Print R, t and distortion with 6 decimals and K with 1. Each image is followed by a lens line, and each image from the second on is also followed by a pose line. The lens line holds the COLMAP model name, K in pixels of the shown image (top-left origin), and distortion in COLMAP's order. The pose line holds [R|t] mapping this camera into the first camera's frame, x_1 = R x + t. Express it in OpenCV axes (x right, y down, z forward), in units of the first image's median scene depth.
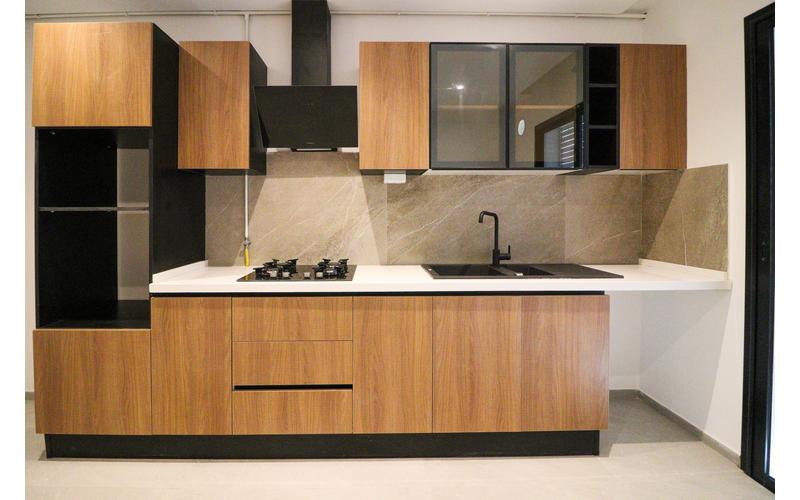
lens RADIAL K [[362.3, 0, 397.3], [0, 362.3, 215.1], [0, 0, 1]] dist [-0.015466, -0.000417]
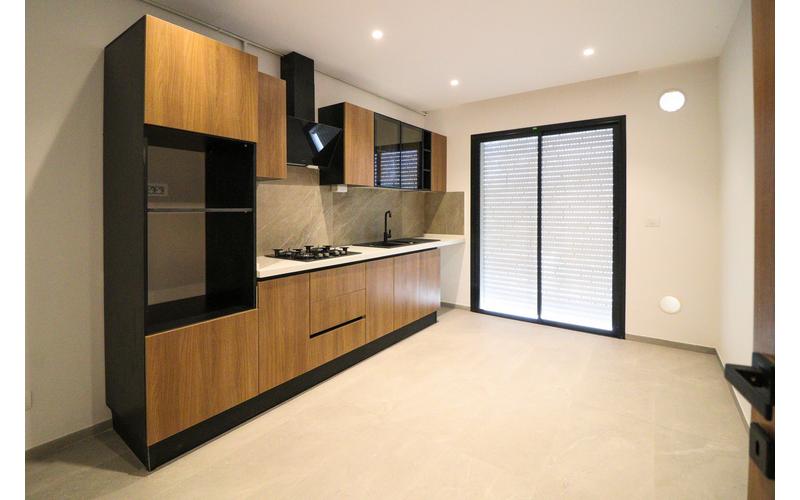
lens RADIAL K [[362.3, 0, 397.3], [0, 362.3, 215.1], [0, 0, 1]] dist [-0.015466, -0.000417]
pose [[0.589143, -0.011787, 0.807943, -1.341422], [0.005479, 0.999929, 0.010593, -0.009274], [-0.808010, -0.001814, 0.589166, -0.103890]]
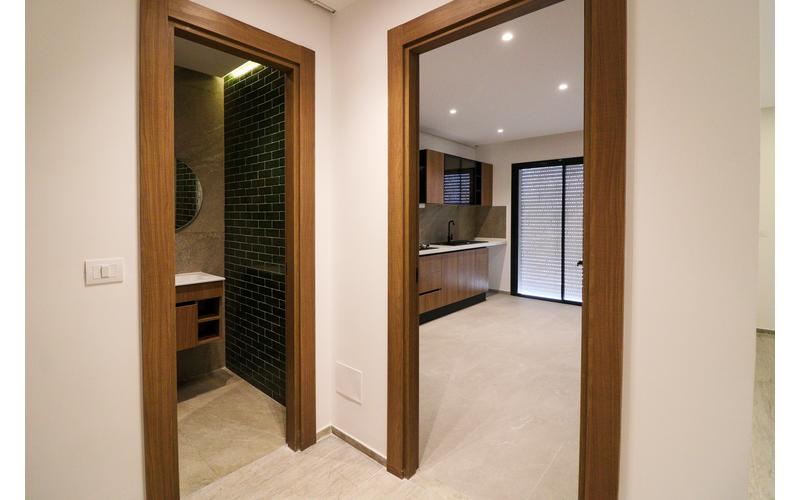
lens RADIAL K [[359.3, 0, 398.7], [0, 359.3, 227.1], [0, 0, 1]] dist [-0.000008, -0.000086]
pose [[0.666576, -0.018987, 0.745195, -2.158138], [0.004733, 0.999763, 0.021239, -0.021759], [-0.745422, -0.010630, 0.666508, -0.465760]]
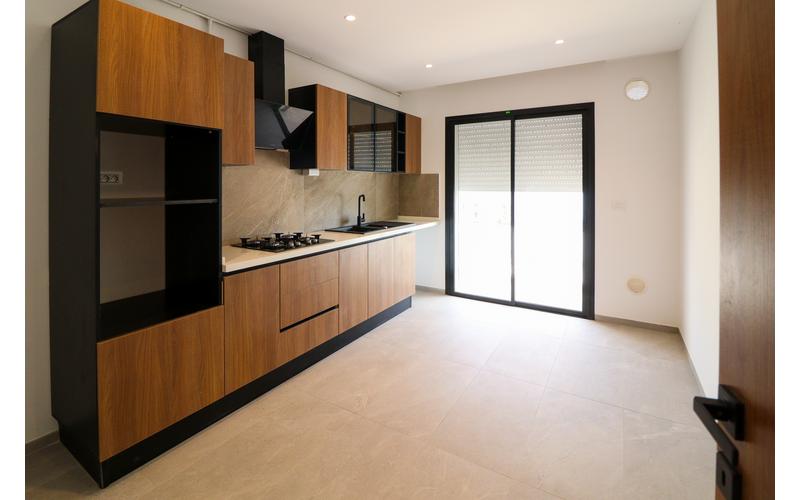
lens RADIAL K [[369.0, 0, 401.9], [0, 369.0, 187.2], [0, 0, 1]] dist [-0.015351, -0.001166]
pose [[0.518728, -0.006206, 0.854917, -1.339725], [0.006751, 0.999972, 0.003163, -0.057044], [-0.854913, 0.004130, 0.518756, -0.098637]]
